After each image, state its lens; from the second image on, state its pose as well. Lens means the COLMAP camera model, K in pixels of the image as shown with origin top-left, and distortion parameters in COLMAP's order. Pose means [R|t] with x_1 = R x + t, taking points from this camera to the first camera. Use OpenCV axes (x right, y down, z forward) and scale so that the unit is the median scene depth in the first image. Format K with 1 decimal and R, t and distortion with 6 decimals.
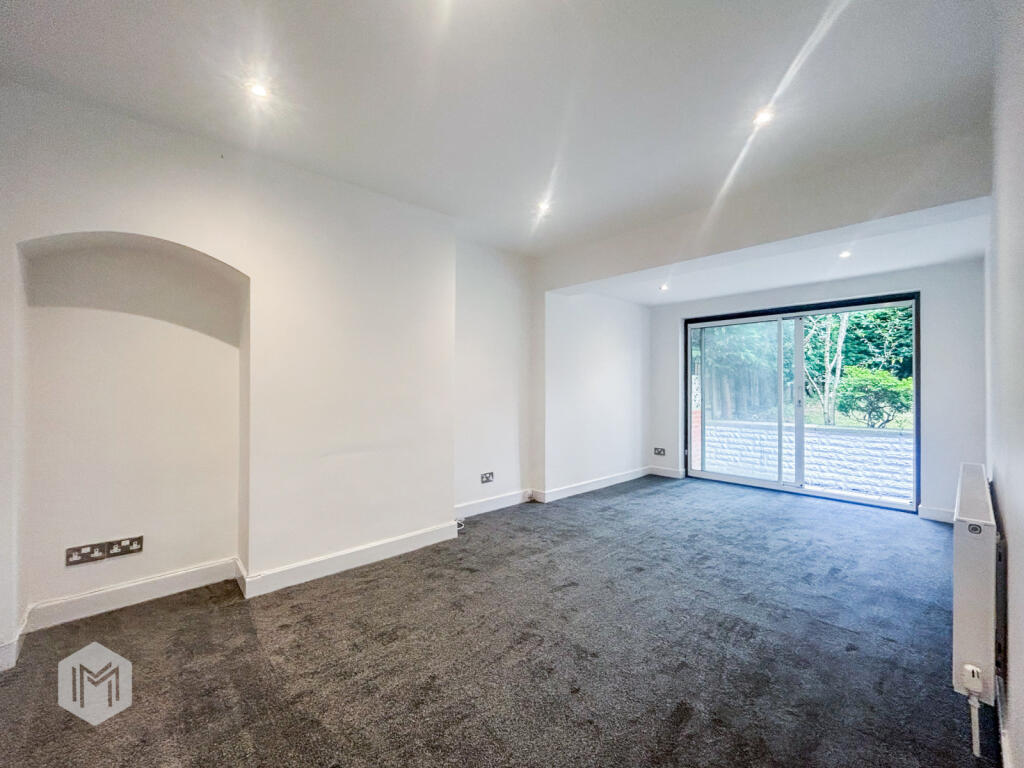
lens RADIAL K [[418.8, 0, 511.9], [0, 418.8, 385.3], [0, 0, 1]] dist [-0.004826, -0.000304]
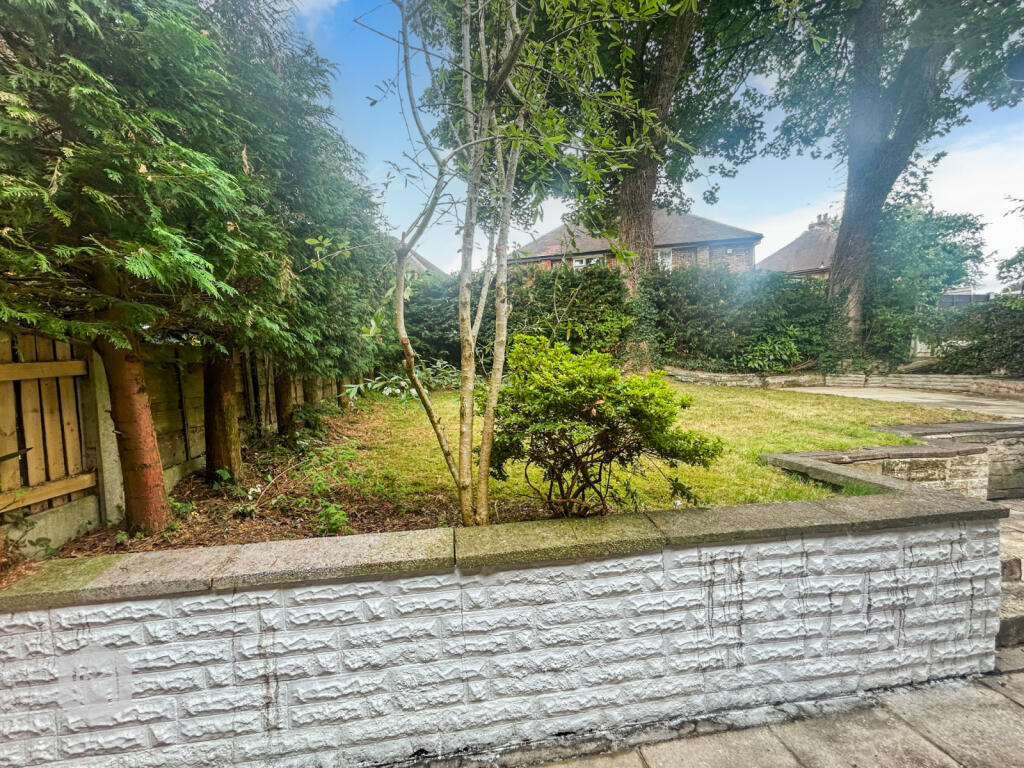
lens RADIAL K [[418.8, 0, 512.3], [0, 418.8, 386.5], [0, 0, 1]] dist [-0.004826, -0.000304]
pose [[0.542333, -0.040505, 0.839186, 0.527250], [0.018999, 0.999173, 0.035949, -0.019668], [-0.839948, -0.003552, 0.542655, 0.826680]]
